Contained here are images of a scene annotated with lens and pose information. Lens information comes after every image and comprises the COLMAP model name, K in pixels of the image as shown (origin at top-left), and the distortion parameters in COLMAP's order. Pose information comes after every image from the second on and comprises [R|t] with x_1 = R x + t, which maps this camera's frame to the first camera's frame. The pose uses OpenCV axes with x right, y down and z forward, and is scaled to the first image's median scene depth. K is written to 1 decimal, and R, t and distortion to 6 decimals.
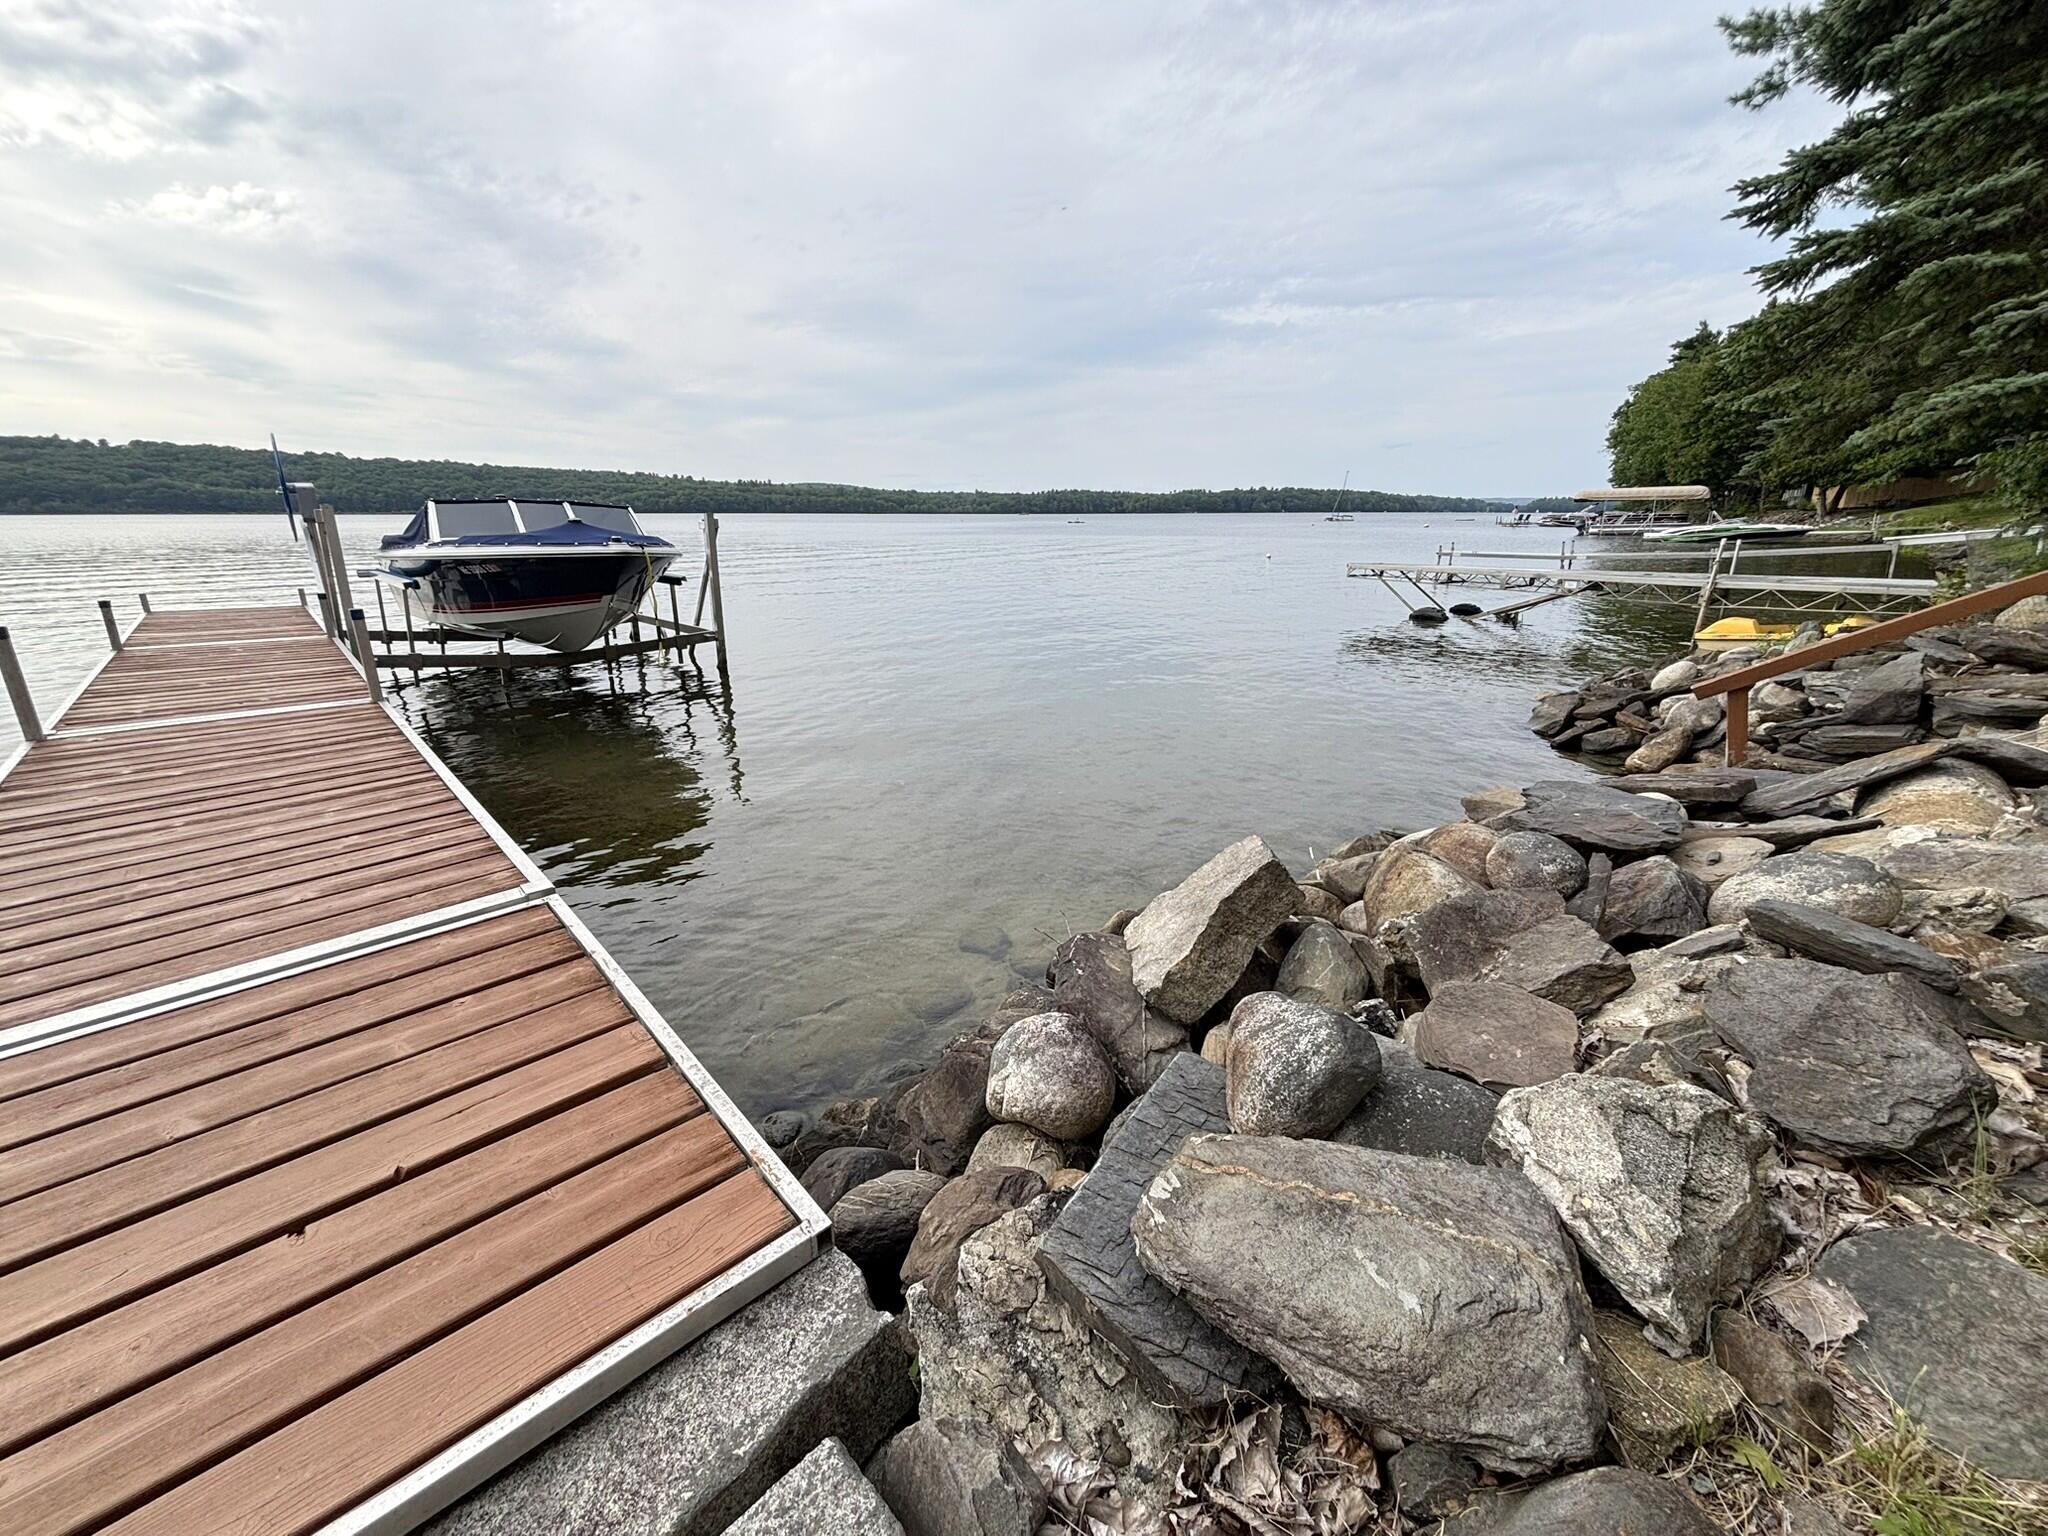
lens RADIAL K [[811.6, 0, 1022.5], [0, 811.6, 775.9], [0, 0, 1]] dist [0.001997, 0.000231]
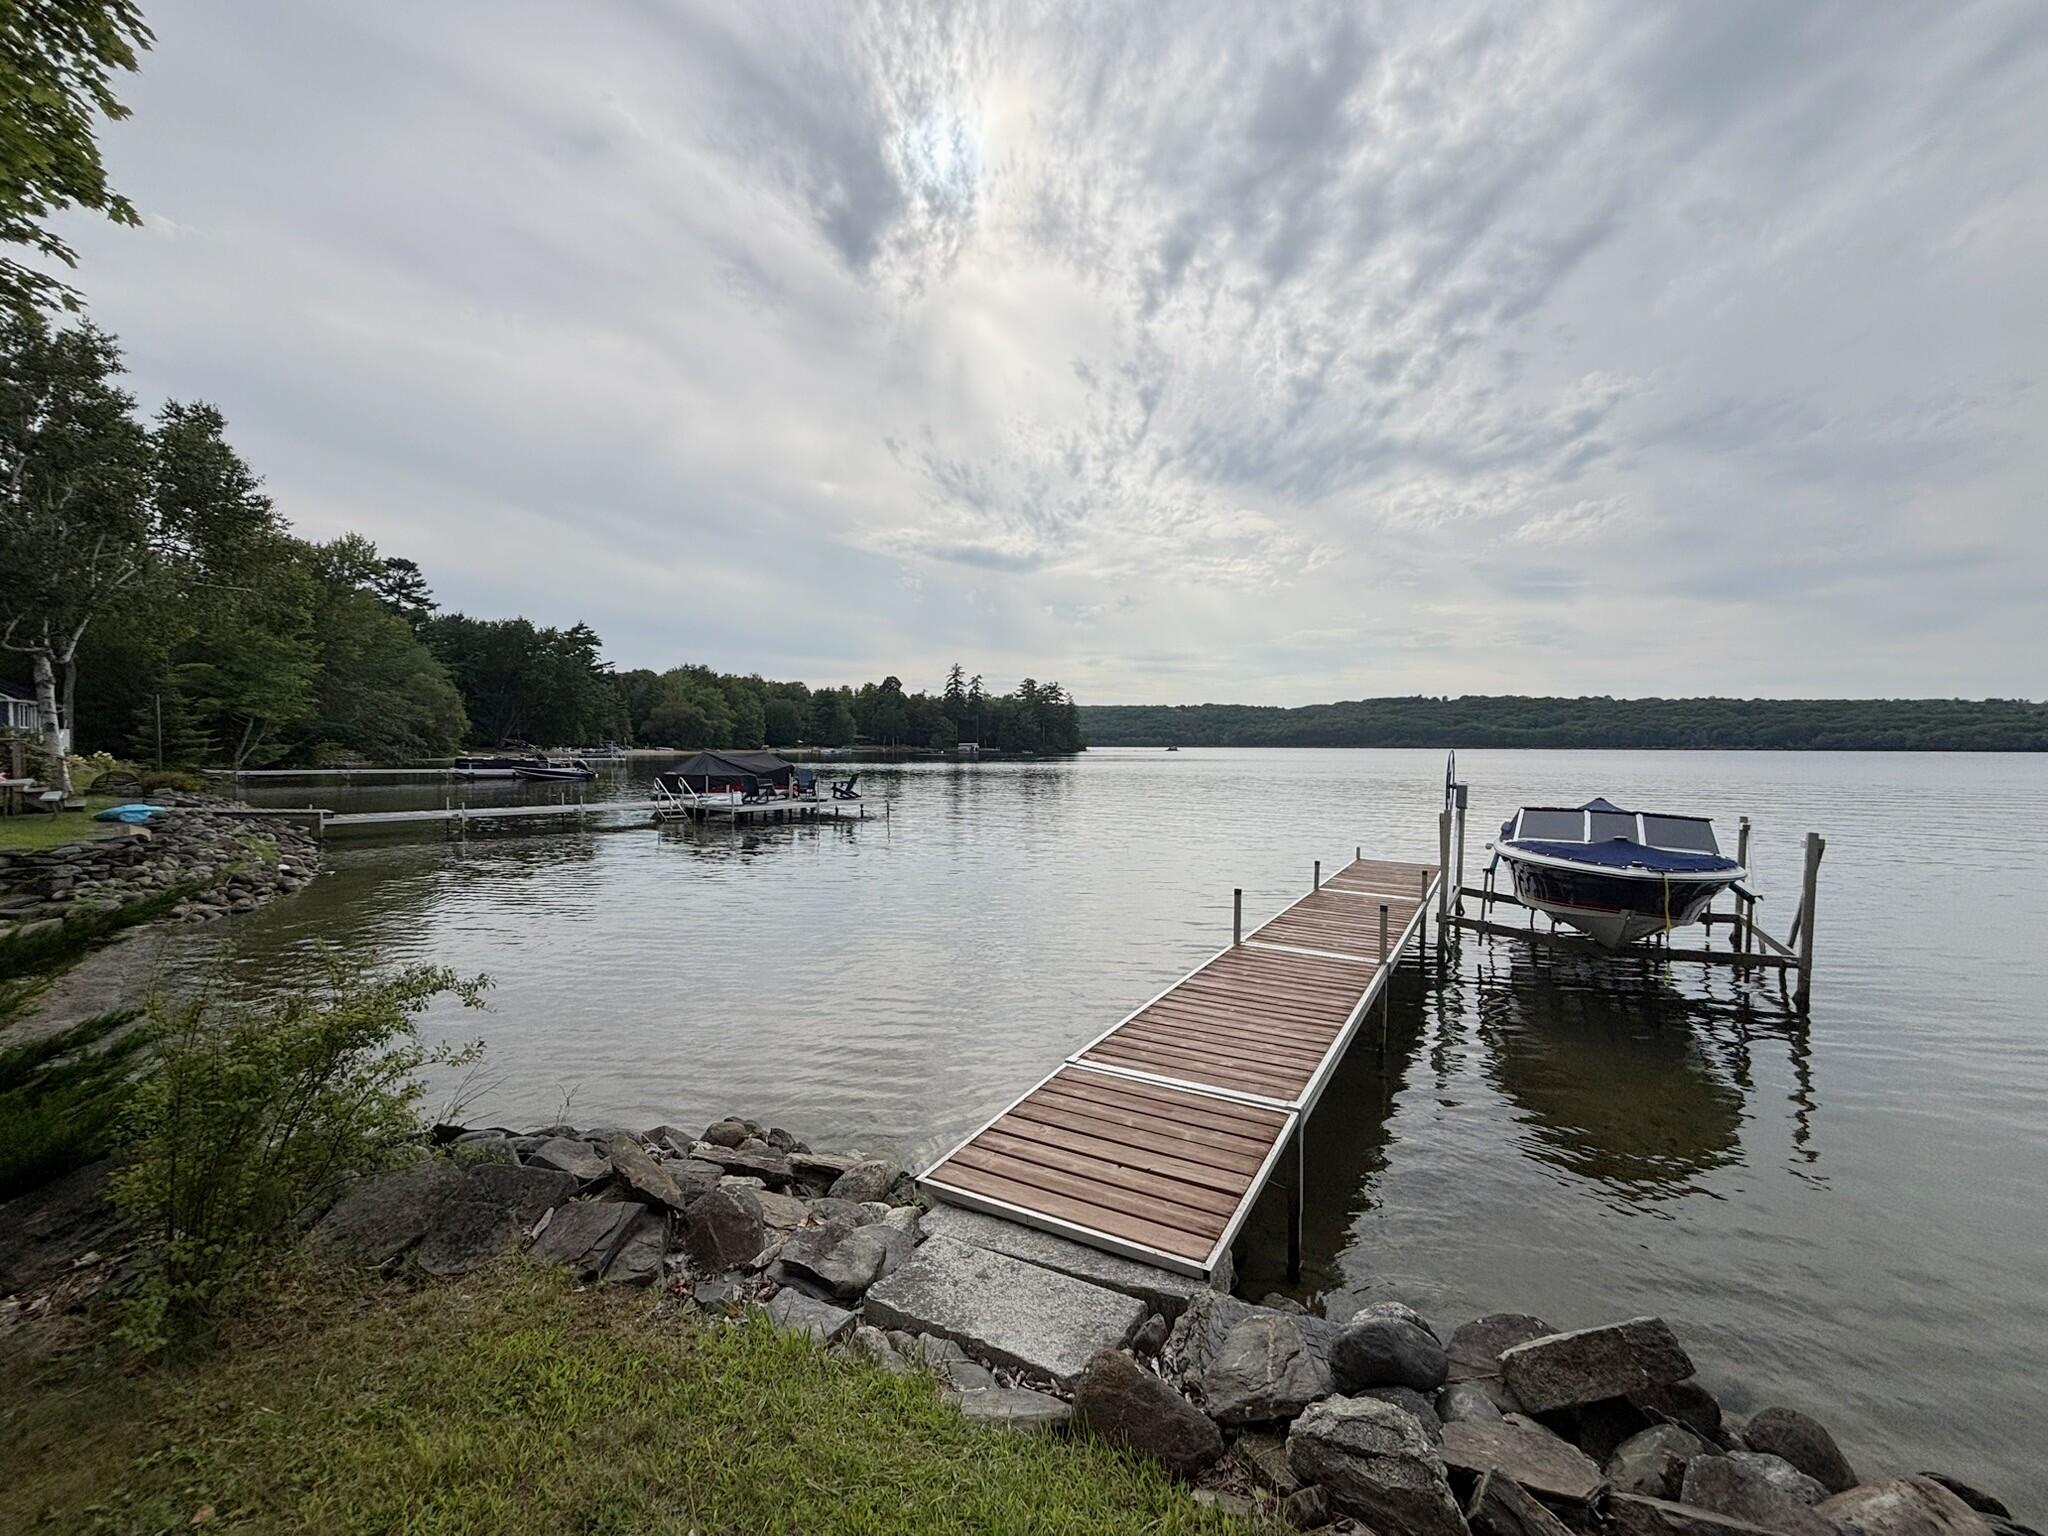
lens RADIAL K [[826.2, 0, 1026.7], [0, 826.2, 773.1], [0, 0, 1]] dist [-0.002990, 0.005515]
pose [[0.288677, 0.031912, -0.956895, 0.592415], [-0.298061, 0.952774, -0.058144, -0.171568], [0.909849, 0.301998, 0.284556, -0.196035]]
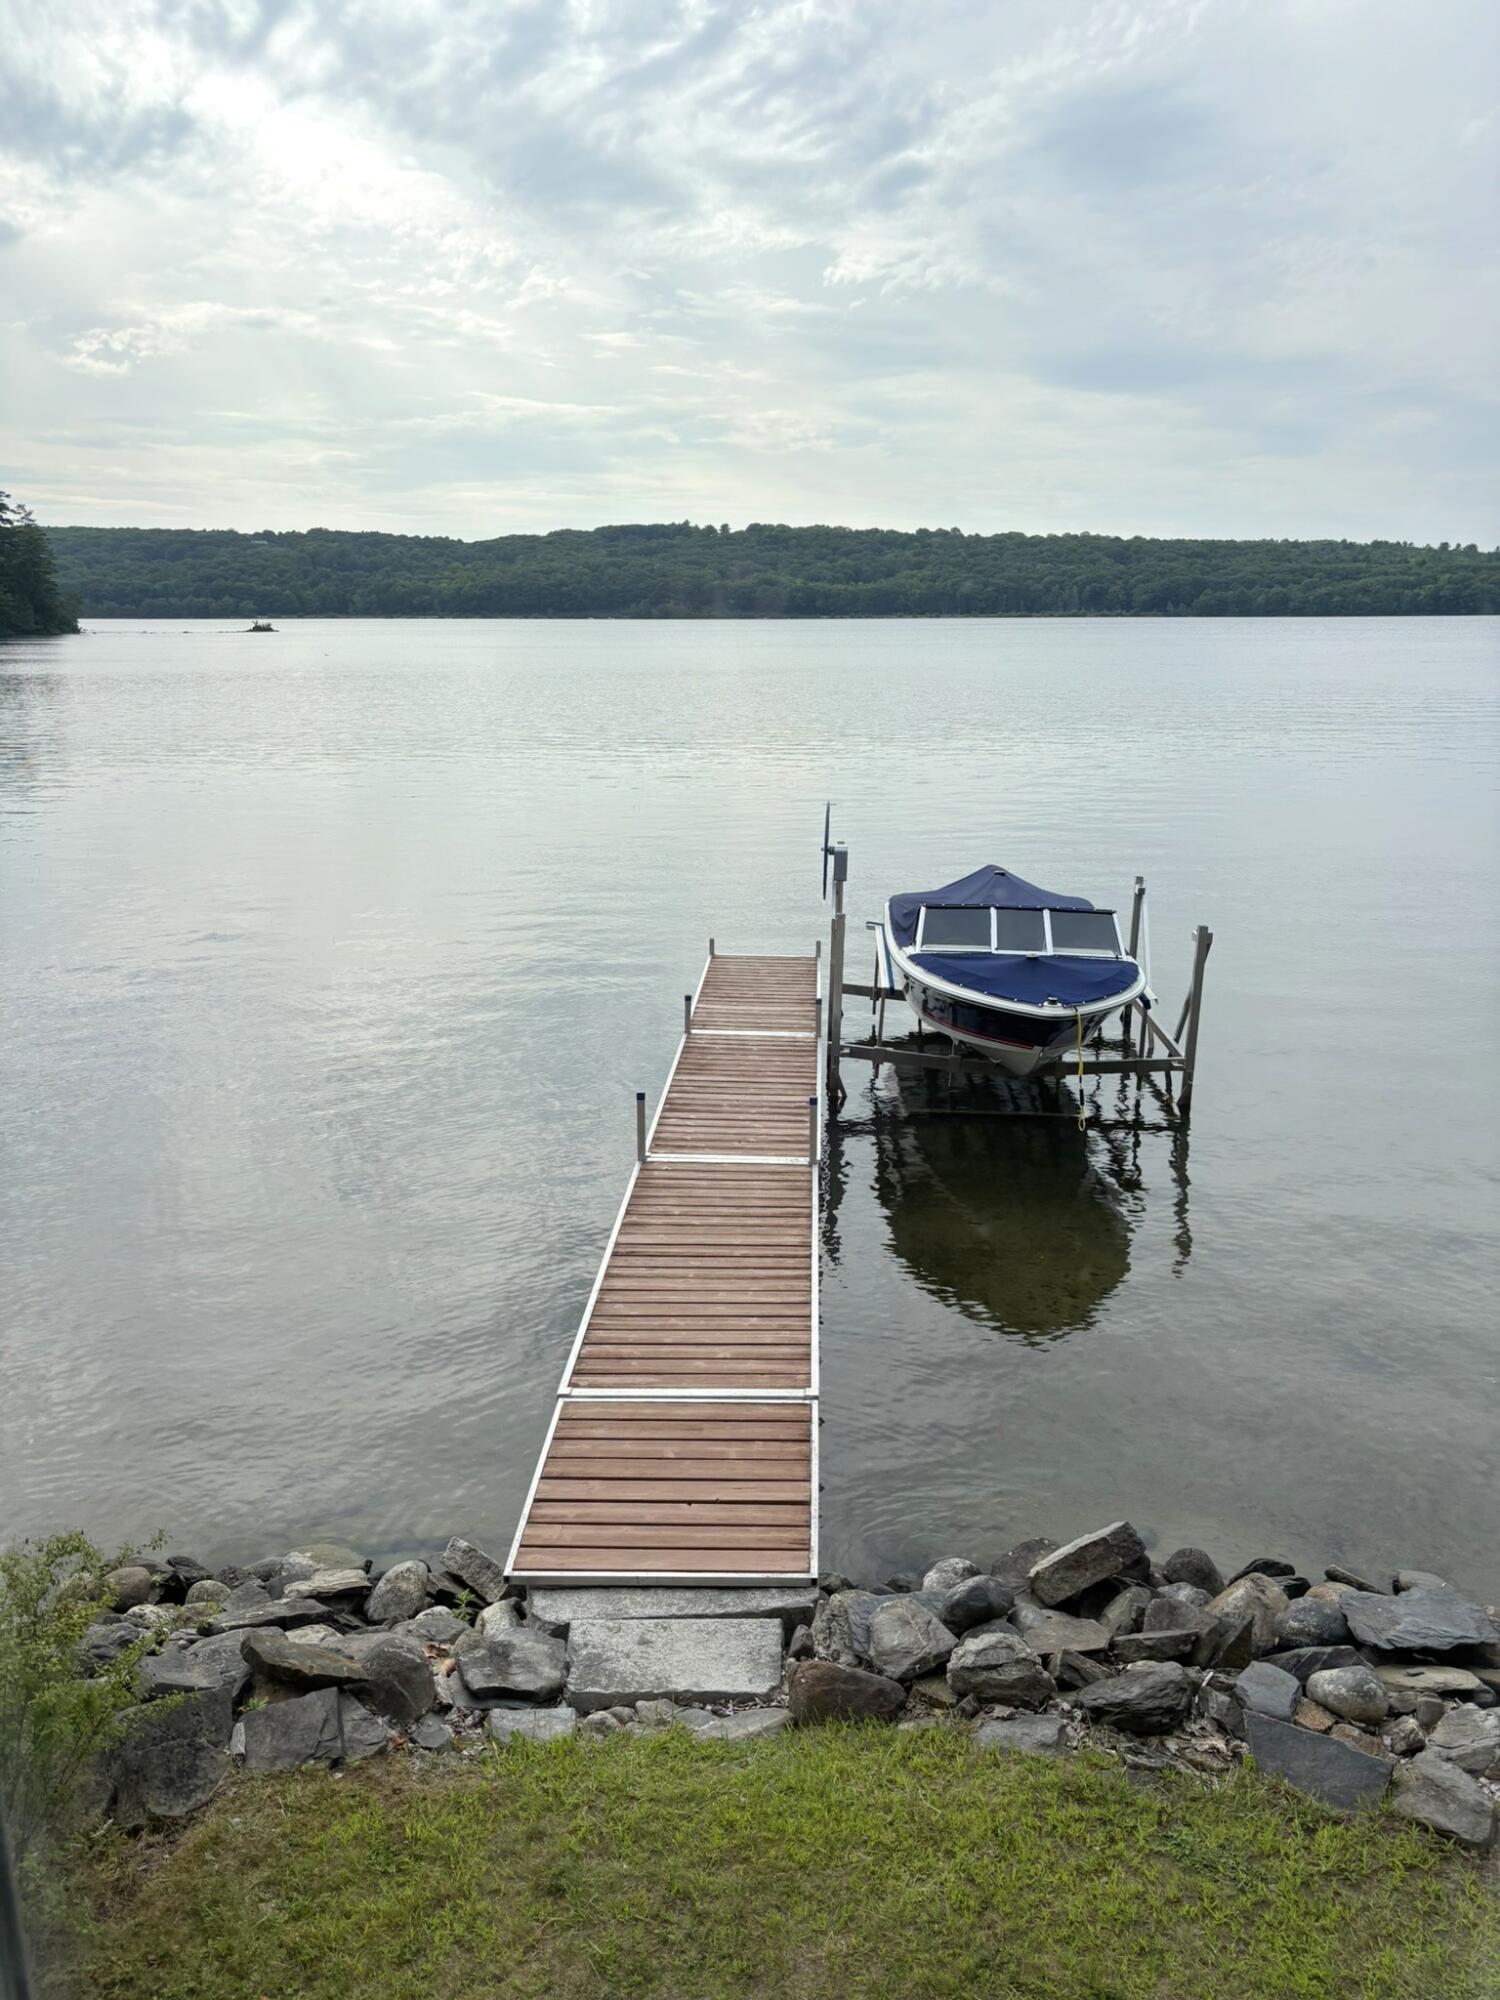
lens RADIAL K [[1509.8, 0, 750.0], [0, 1509.8, 1000.0], [0, 0, 1]] dist [0.072767, -0.087889]
pose [[0.701243, 0.175341, -0.691024, 0.905070], [-0.217245, 0.975740, 0.027128, -0.467980], [0.679017, 0.131098, 0.722322, -1.011538]]
